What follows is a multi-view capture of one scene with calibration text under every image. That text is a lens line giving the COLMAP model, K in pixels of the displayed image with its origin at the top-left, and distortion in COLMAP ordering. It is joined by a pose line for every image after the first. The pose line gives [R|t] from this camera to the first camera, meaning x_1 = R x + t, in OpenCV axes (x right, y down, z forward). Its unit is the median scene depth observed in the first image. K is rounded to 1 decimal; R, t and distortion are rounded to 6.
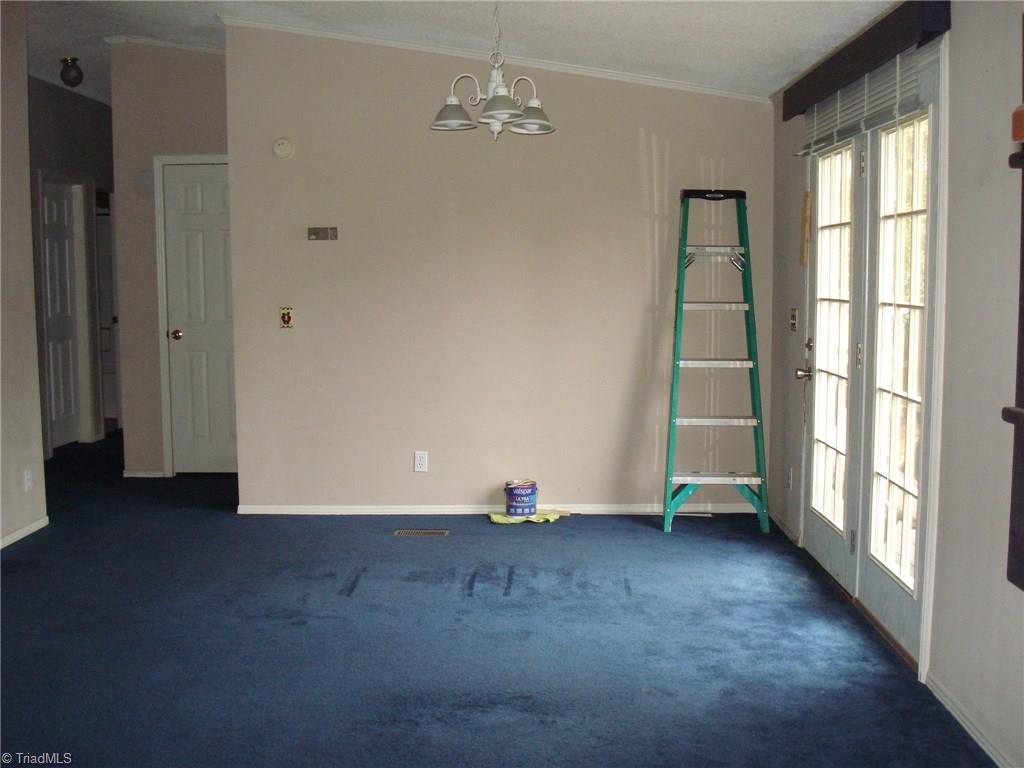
lens RADIAL K [[1167.1, 0, 512.0], [0, 1167.1, 384.0], [0, 0, 1]] dist [-0.077724, -0.094301]
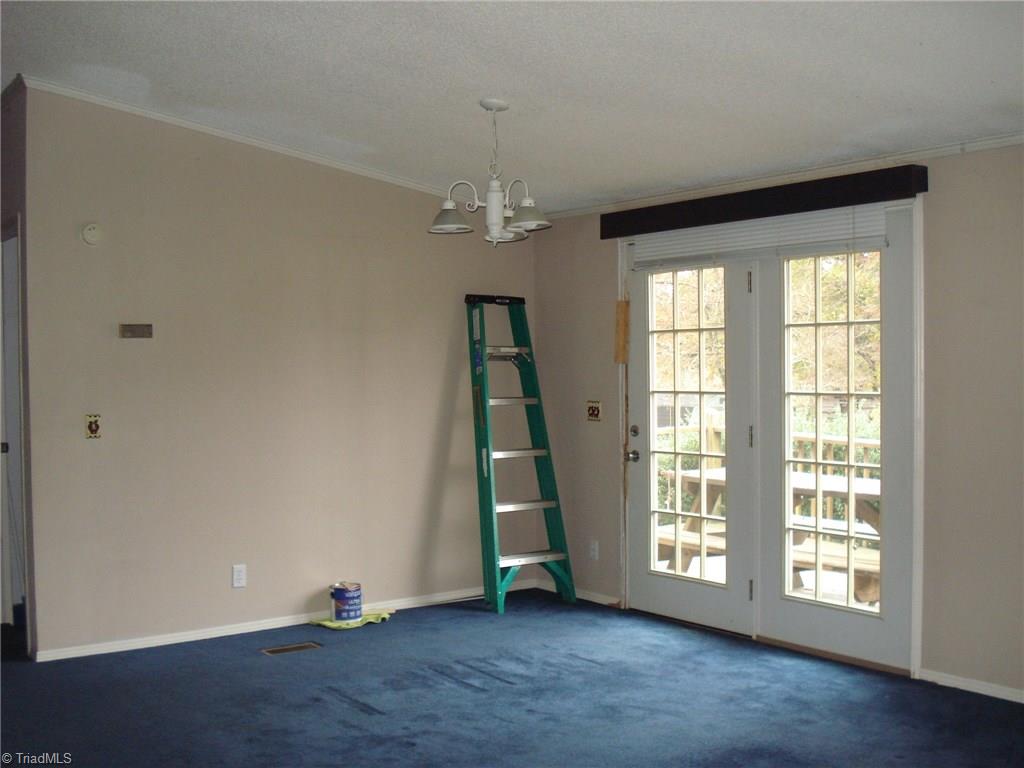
lens RADIAL K [[1167.1, 0, 512.0], [0, 1167.1, 384.0], [0, 0, 1]] dist [-0.077724, -0.094301]
pose [[0.789626, -0.014749, 0.613411, -0.595175], [0.065681, 0.995999, -0.060601, -0.019727], [-0.610063, 0.088141, 0.787435, 0.159203]]
